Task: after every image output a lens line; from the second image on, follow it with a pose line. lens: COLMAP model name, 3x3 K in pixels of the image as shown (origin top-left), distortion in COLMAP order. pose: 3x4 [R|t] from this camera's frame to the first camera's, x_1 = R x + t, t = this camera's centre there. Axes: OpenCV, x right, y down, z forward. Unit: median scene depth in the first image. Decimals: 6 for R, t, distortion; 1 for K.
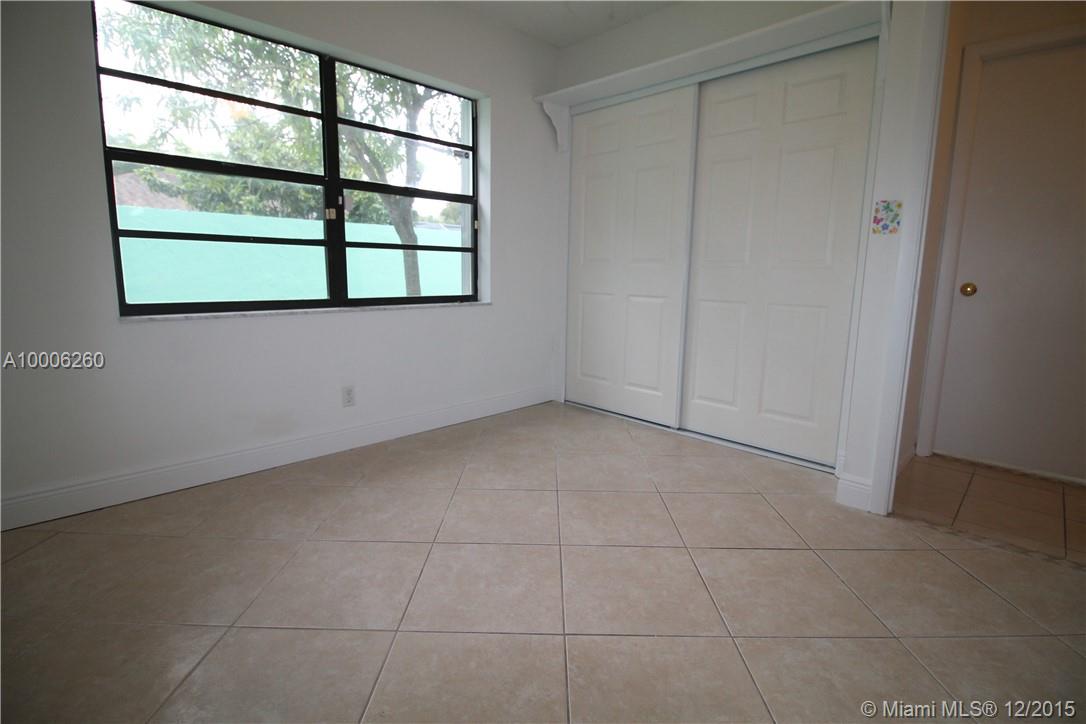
lens RADIAL K [[514.7, 0, 546.7], [0, 514.7, 367.4], [0, 0, 1]] dist [-0.006277, -0.009434]
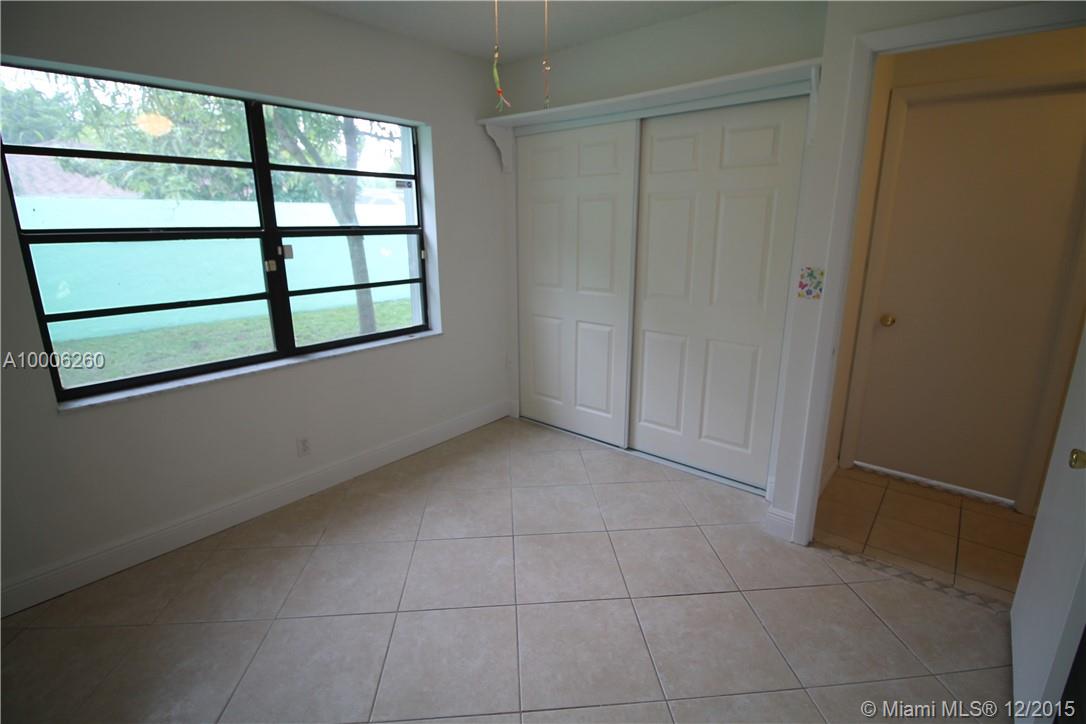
lens RADIAL K [[514.7, 0, 547.9], [0, 514.7, 364.5], [0, 0, 1]] dist [-0.006277, -0.009434]
pose [[0.996101, -0.039277, 0.078991, 0.019949], [0.031836, 0.995124, 0.093357, -0.192397], [-0.082273, -0.090478, 0.992494, -0.028404]]
